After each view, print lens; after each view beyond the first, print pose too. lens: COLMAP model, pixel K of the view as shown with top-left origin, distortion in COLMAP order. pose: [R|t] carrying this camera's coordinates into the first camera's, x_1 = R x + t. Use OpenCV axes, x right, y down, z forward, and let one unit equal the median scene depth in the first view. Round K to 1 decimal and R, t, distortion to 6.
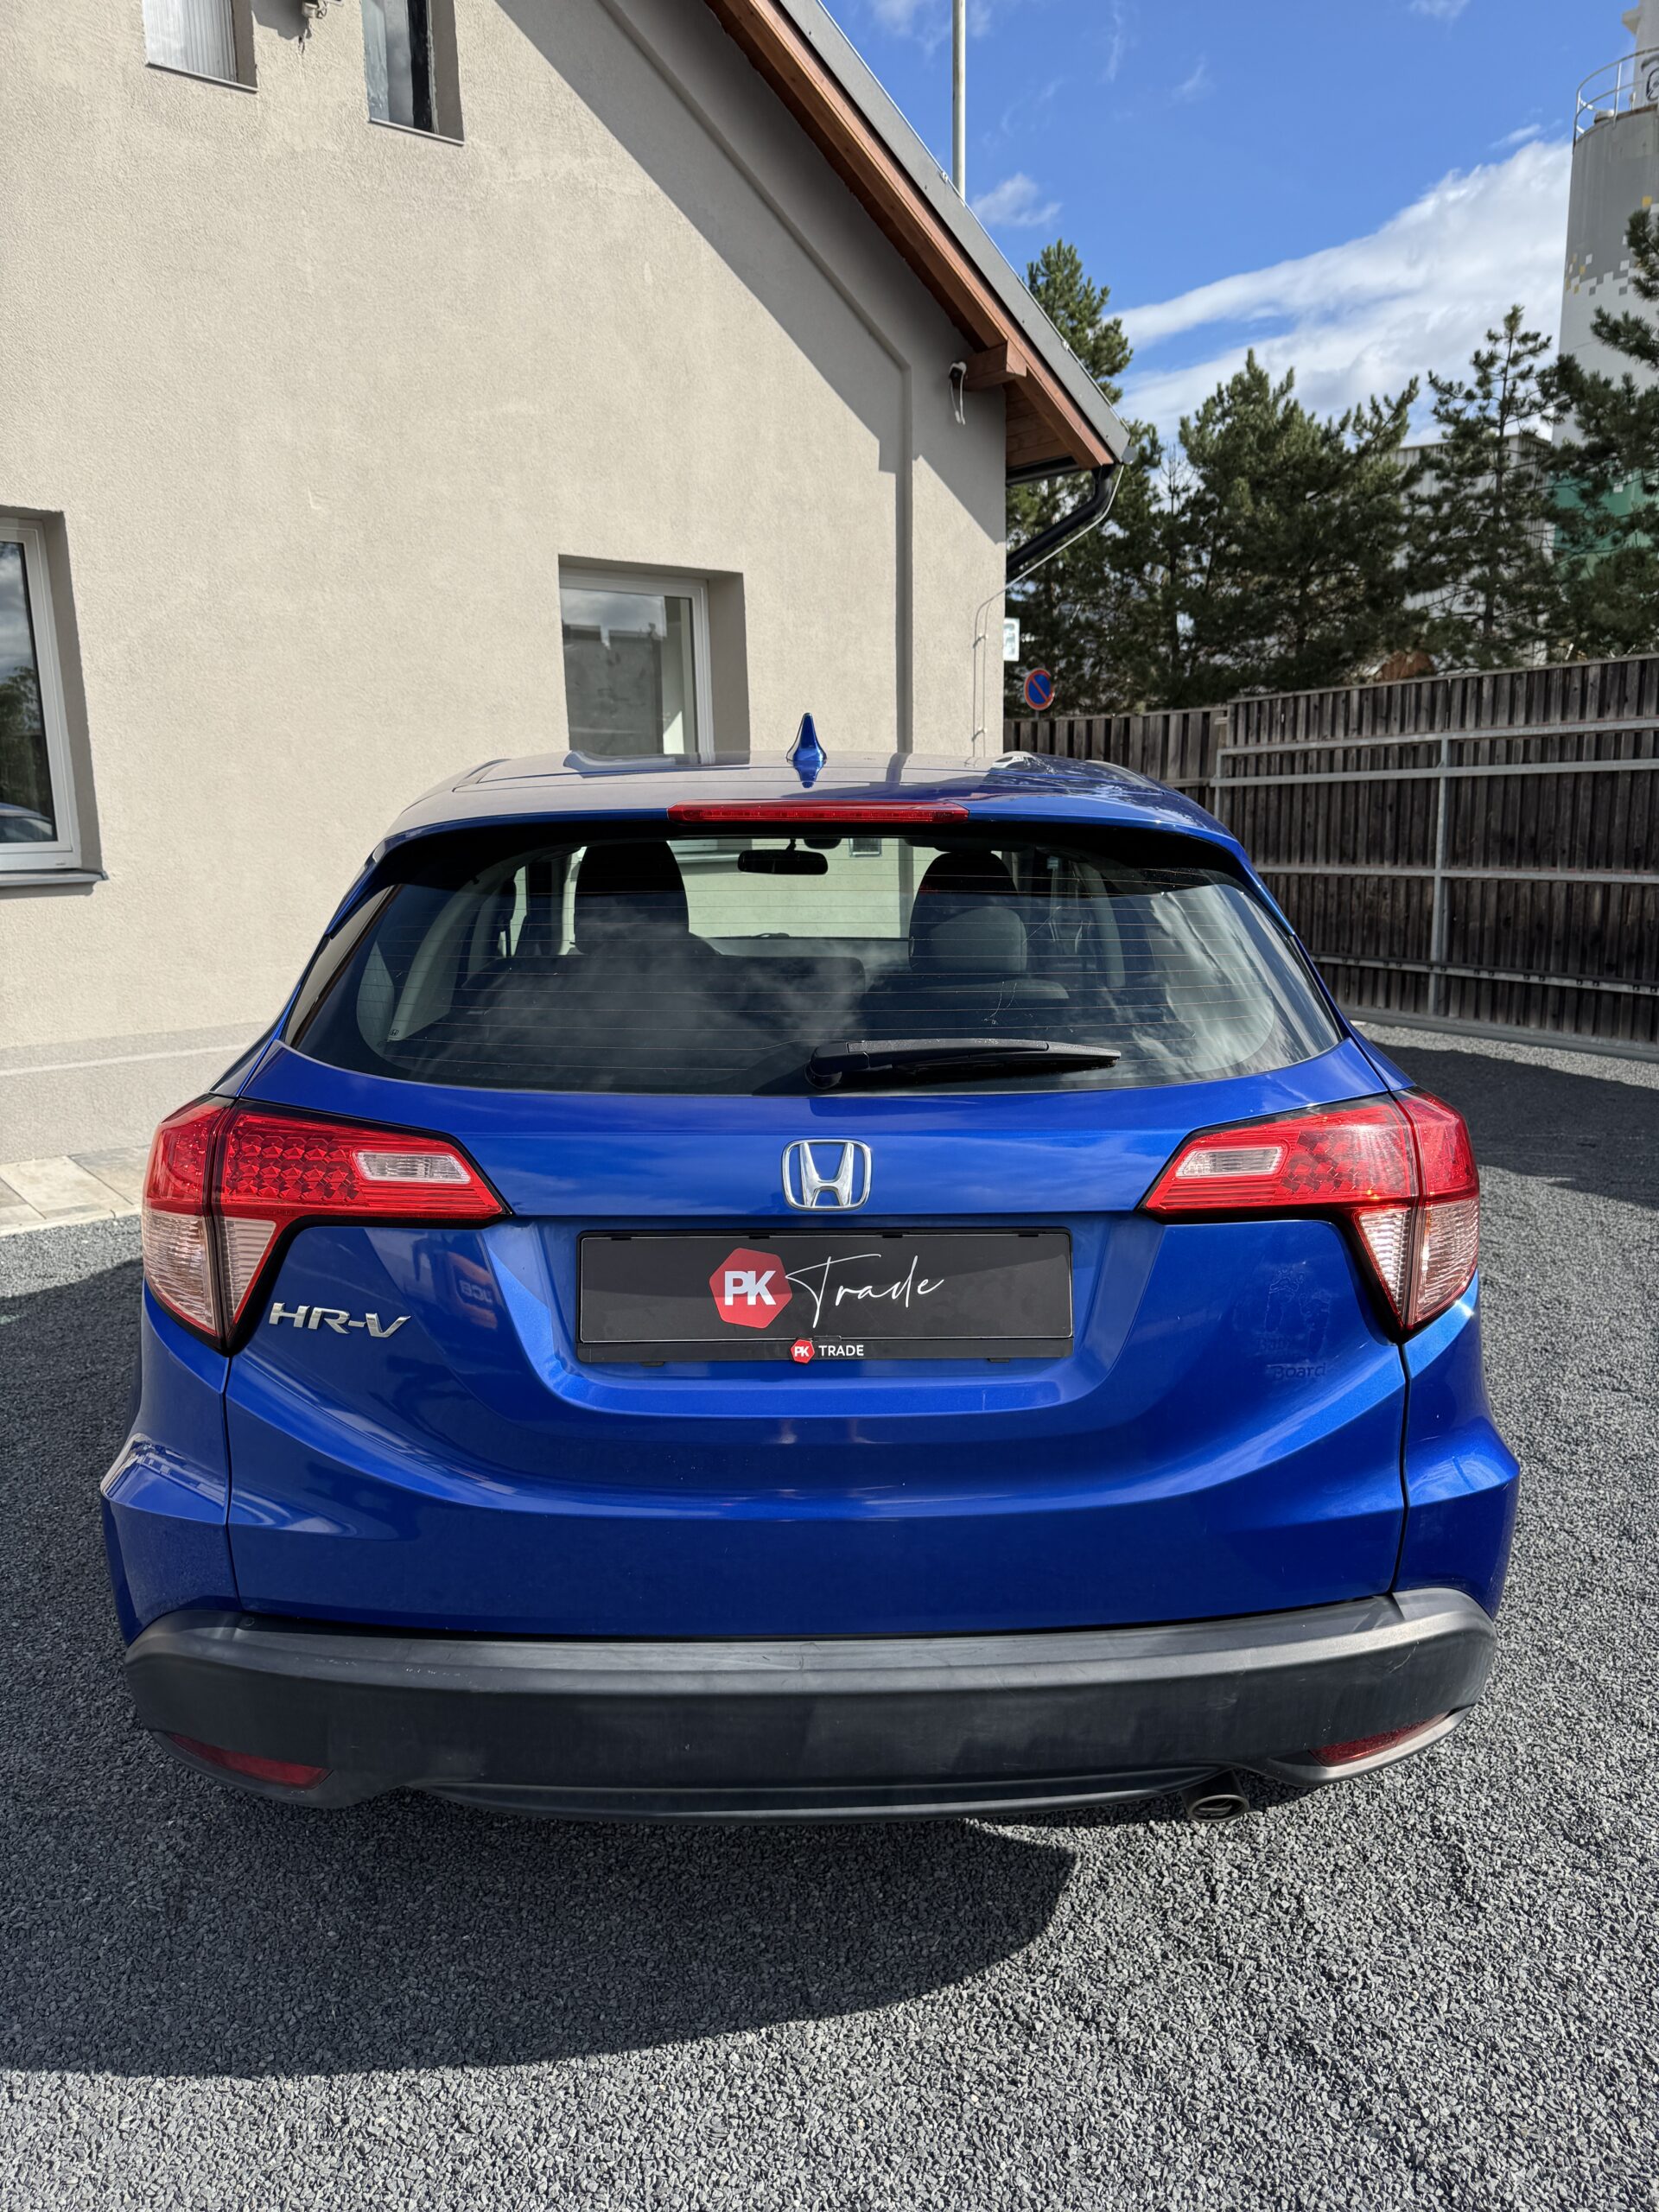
lens RADIAL K [[1582.8, 0, 831.9], [0, 1582.8, 1107.5], [0, 0, 1]] dist [0.006374, -0.011294]
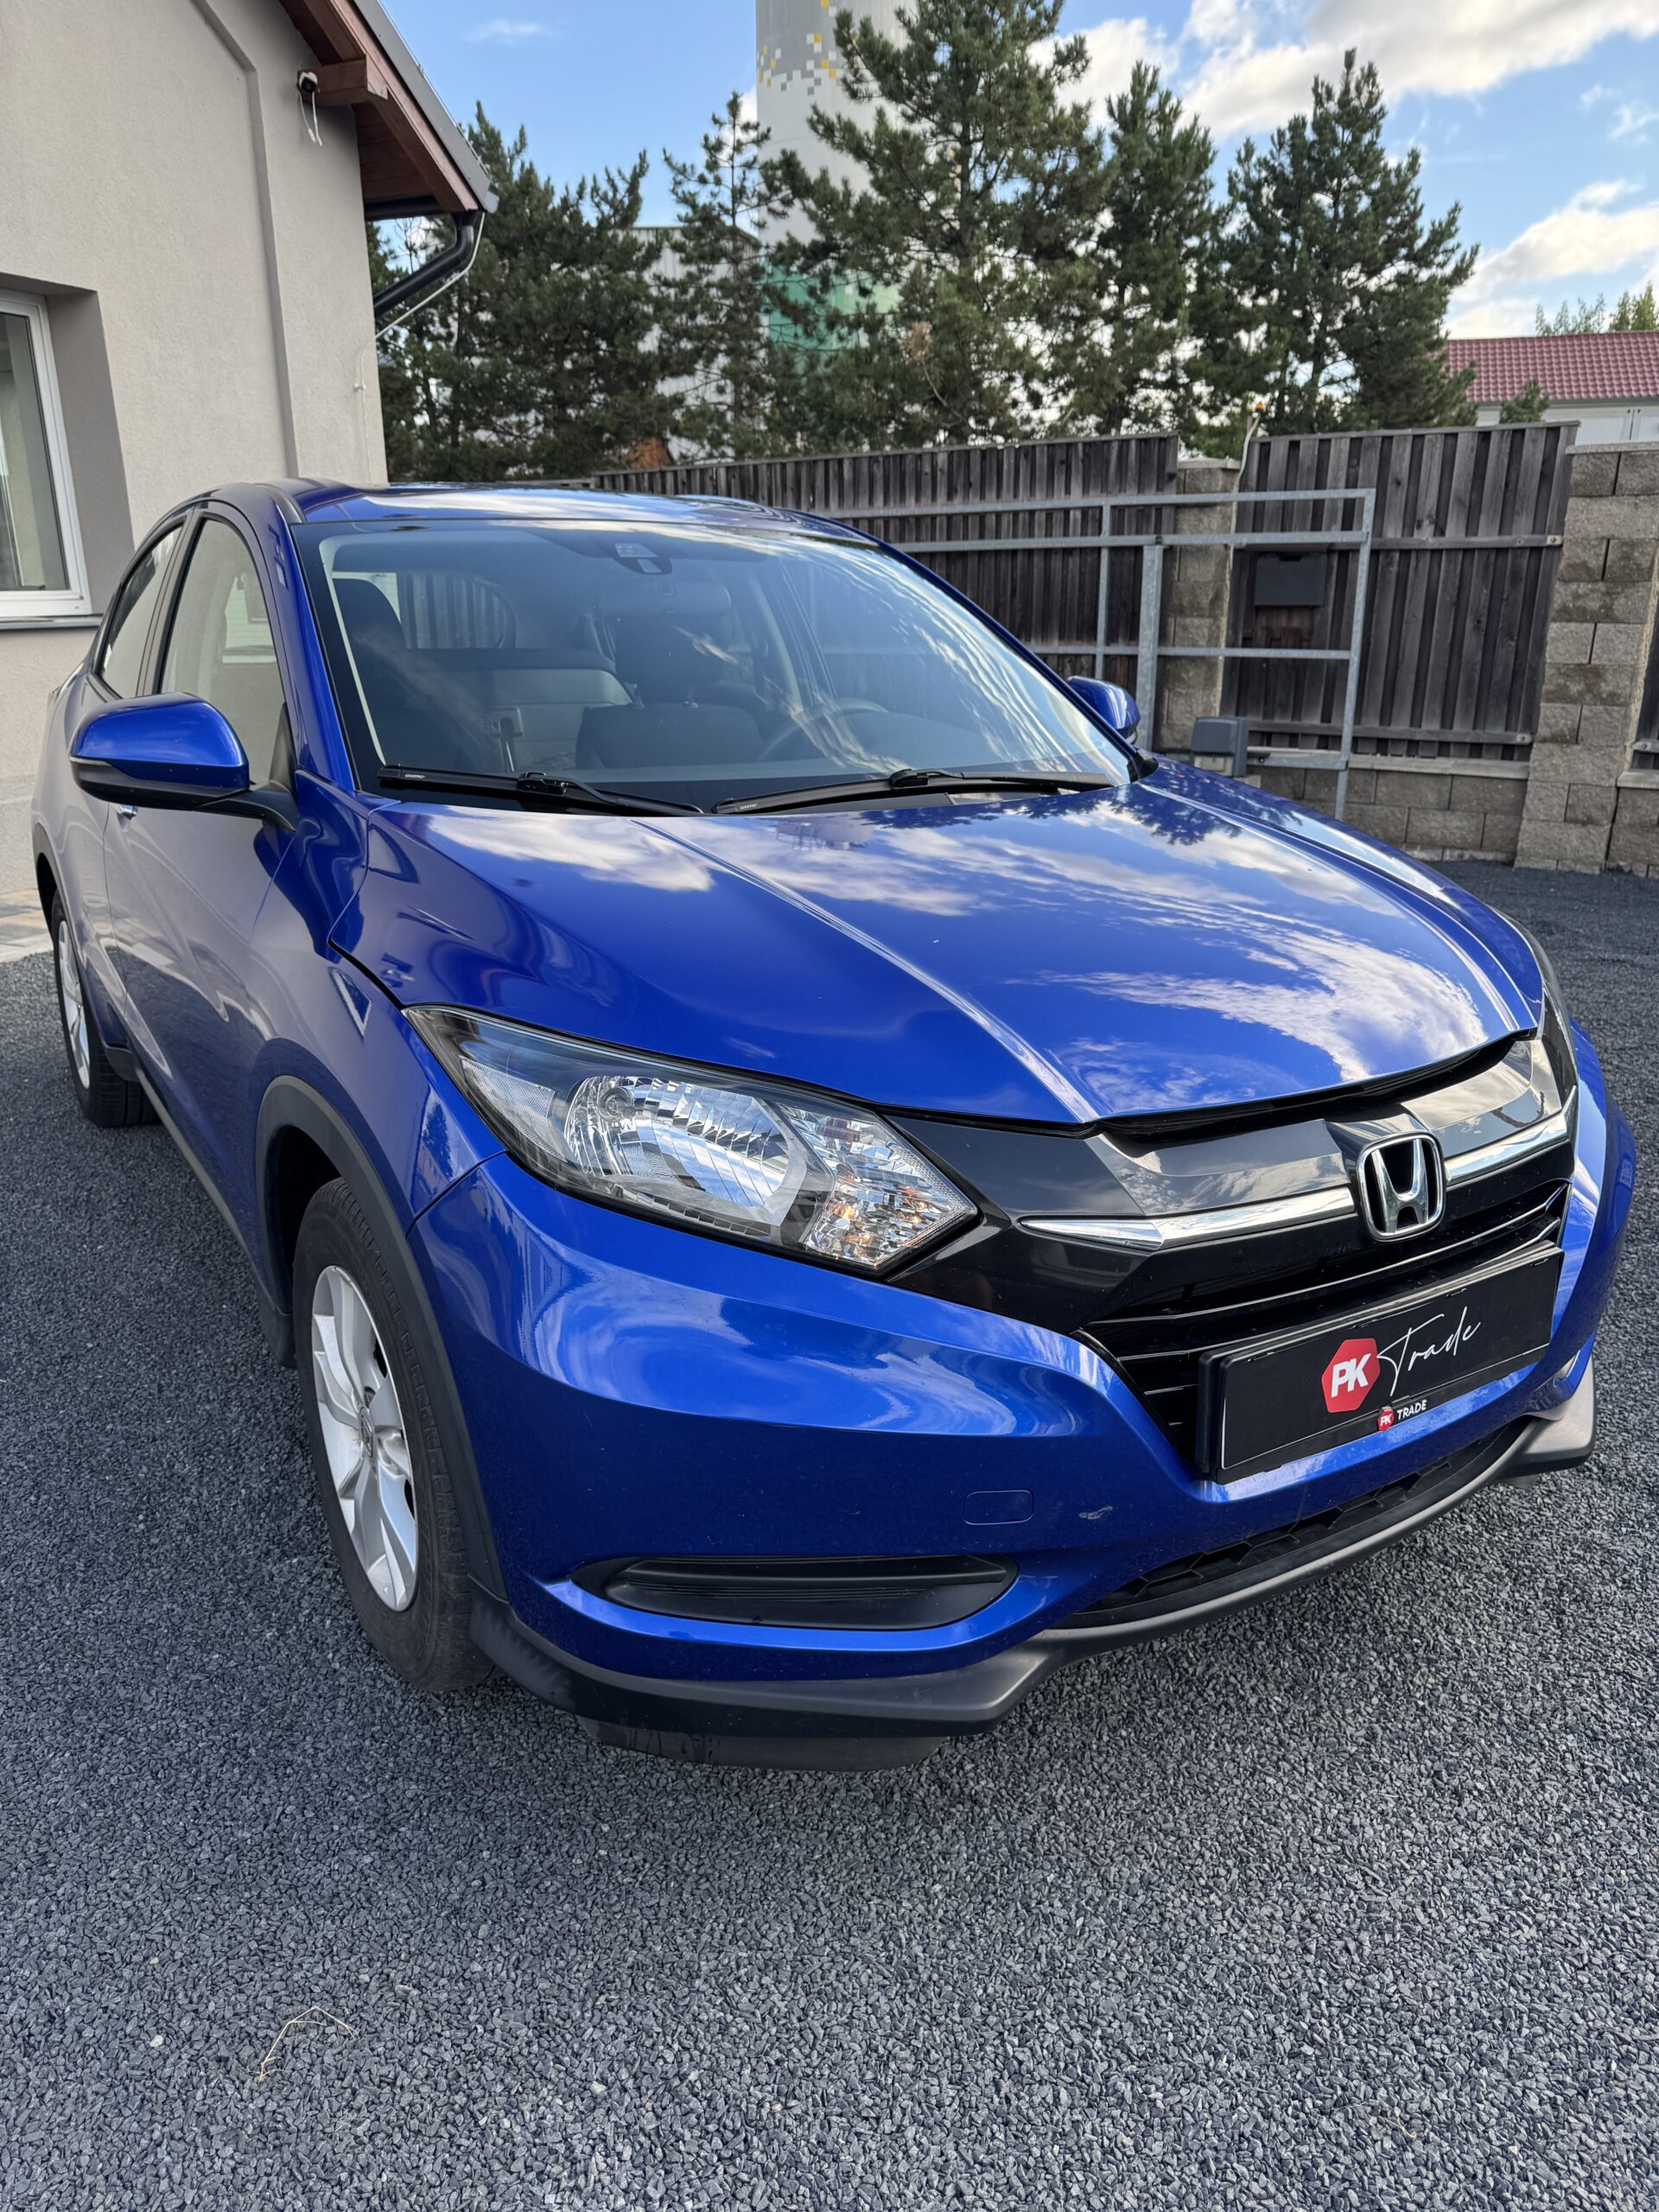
lens RADIAL K [[1591.6, 0, 831.7], [0, 1591.6, 1110.7], [0, 0, 1]] dist [-0.007236, 0.001864]
pose [[0.887584, -0.129707, 0.442008, -0.144285], [0.074163, 0.987258, 0.140786, 0.016938], [-0.454637, -0.092179, 0.885894, -0.005946]]
